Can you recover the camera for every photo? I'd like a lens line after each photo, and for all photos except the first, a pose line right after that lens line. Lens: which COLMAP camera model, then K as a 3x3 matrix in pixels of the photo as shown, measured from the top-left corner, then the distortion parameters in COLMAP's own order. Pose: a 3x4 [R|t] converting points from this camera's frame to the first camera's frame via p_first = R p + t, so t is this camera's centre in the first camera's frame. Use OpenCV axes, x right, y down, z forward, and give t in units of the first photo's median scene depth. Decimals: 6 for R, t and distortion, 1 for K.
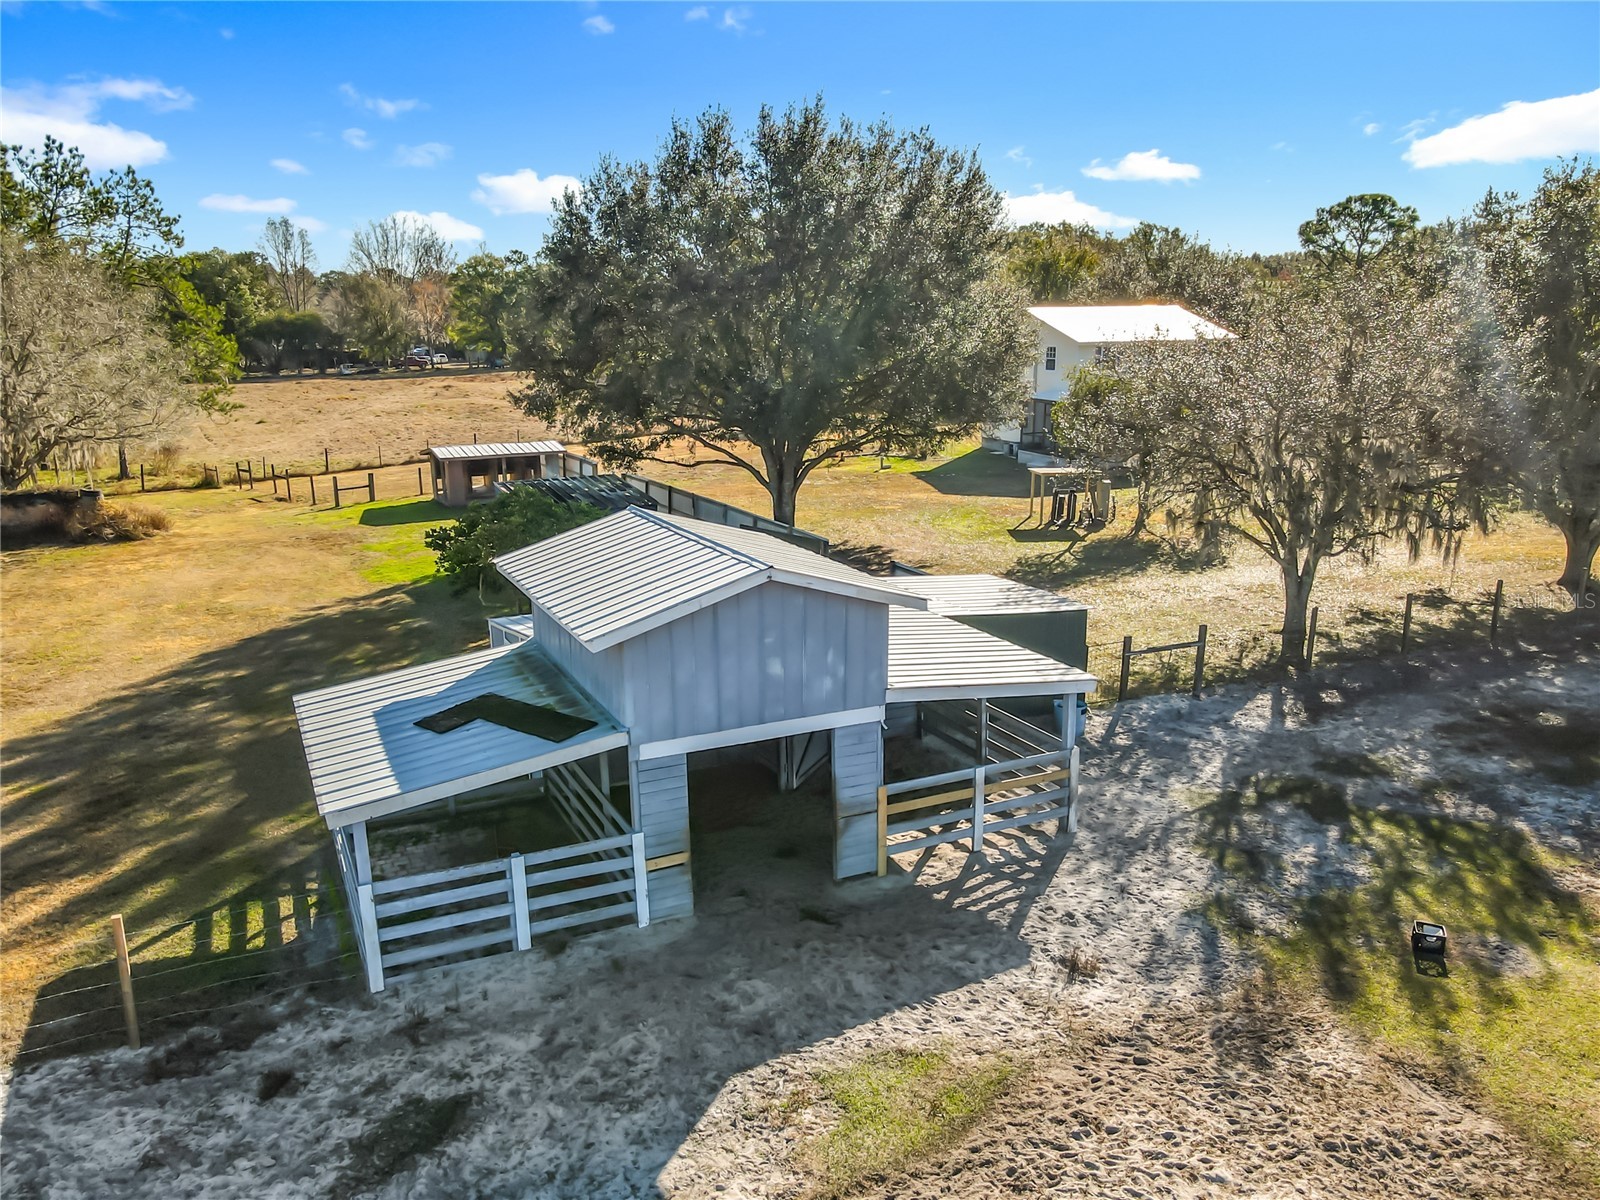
lens RADIAL K [[1187.0, 0, 778.9], [0, 1187.0, 662.9], [0, 0, 1]] dist [0.008125, 0.020443]
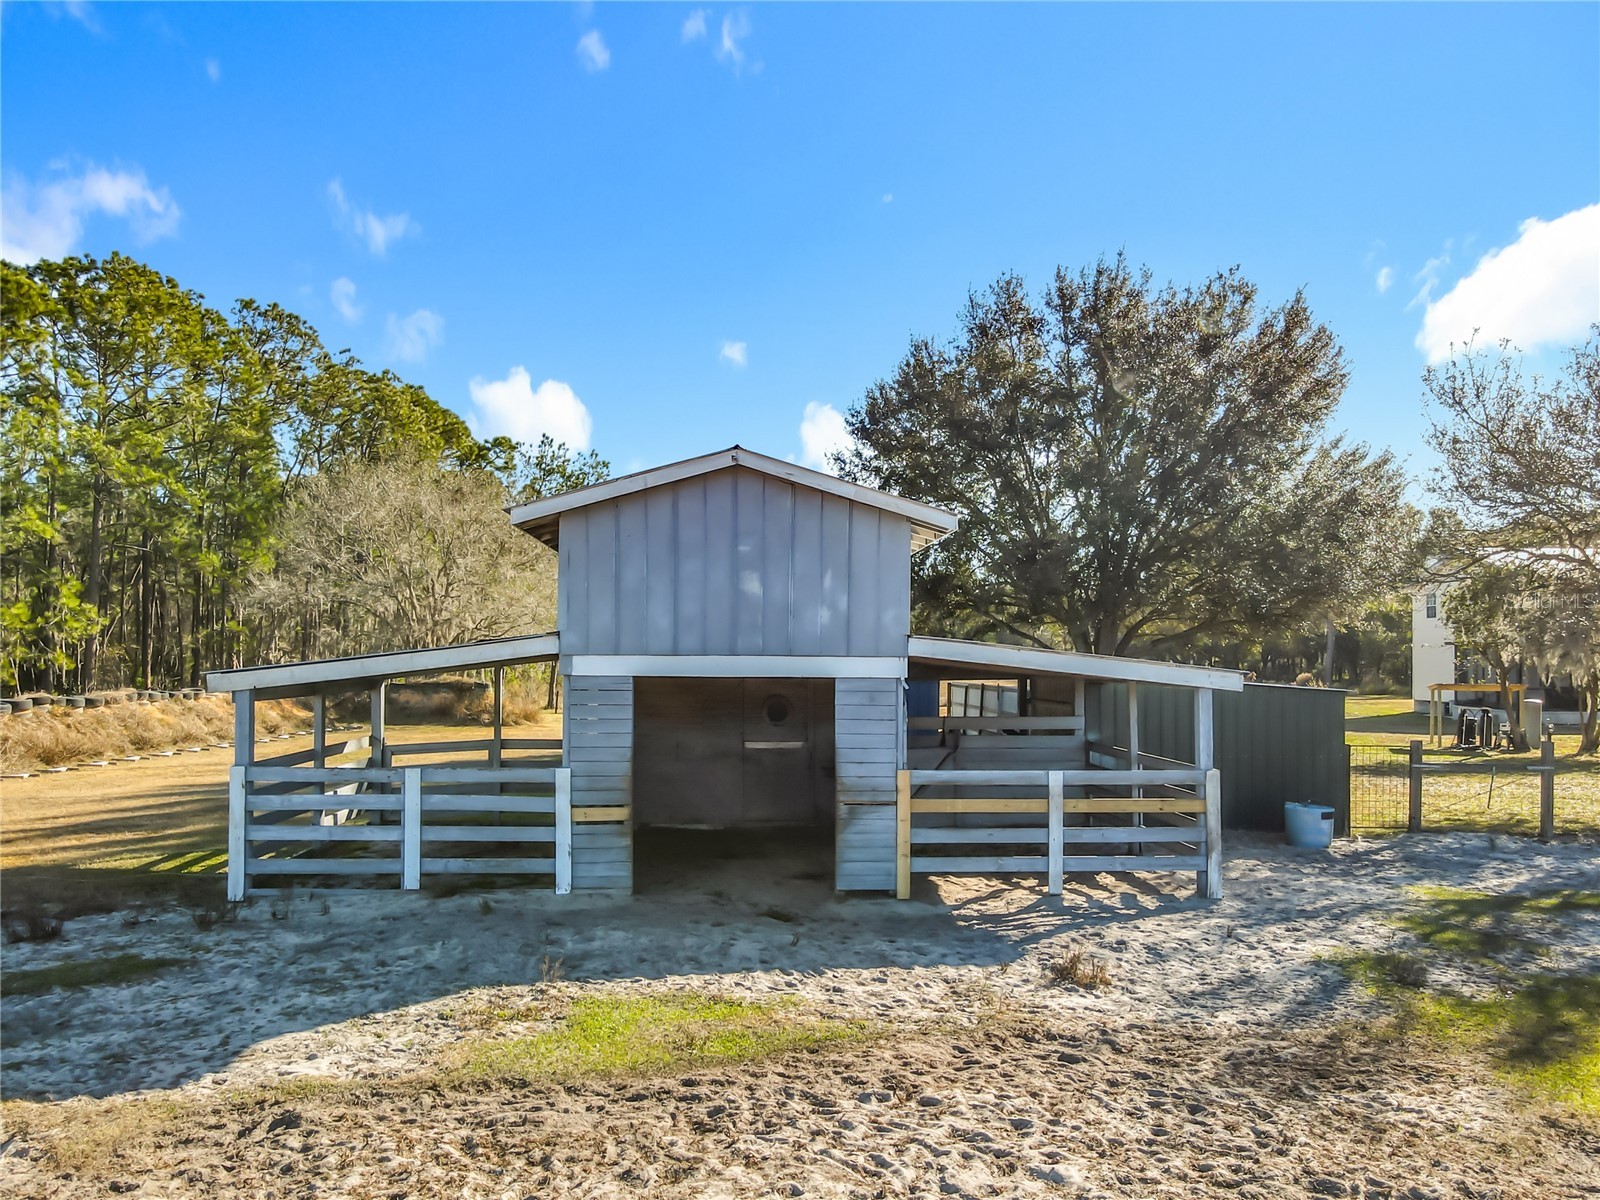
lens RADIAL K [[1187.0, 0, 776.2], [0, 1187.0, 656.5], [0, 0, 1]] dist [0.008125, 0.020443]
pose [[0.927493, 0.019692, -0.373323, 0.319815], [-0.121143, 0.960558, -0.250305, 0.255272], [0.353669, 0.277382, 0.893296, 0.296993]]
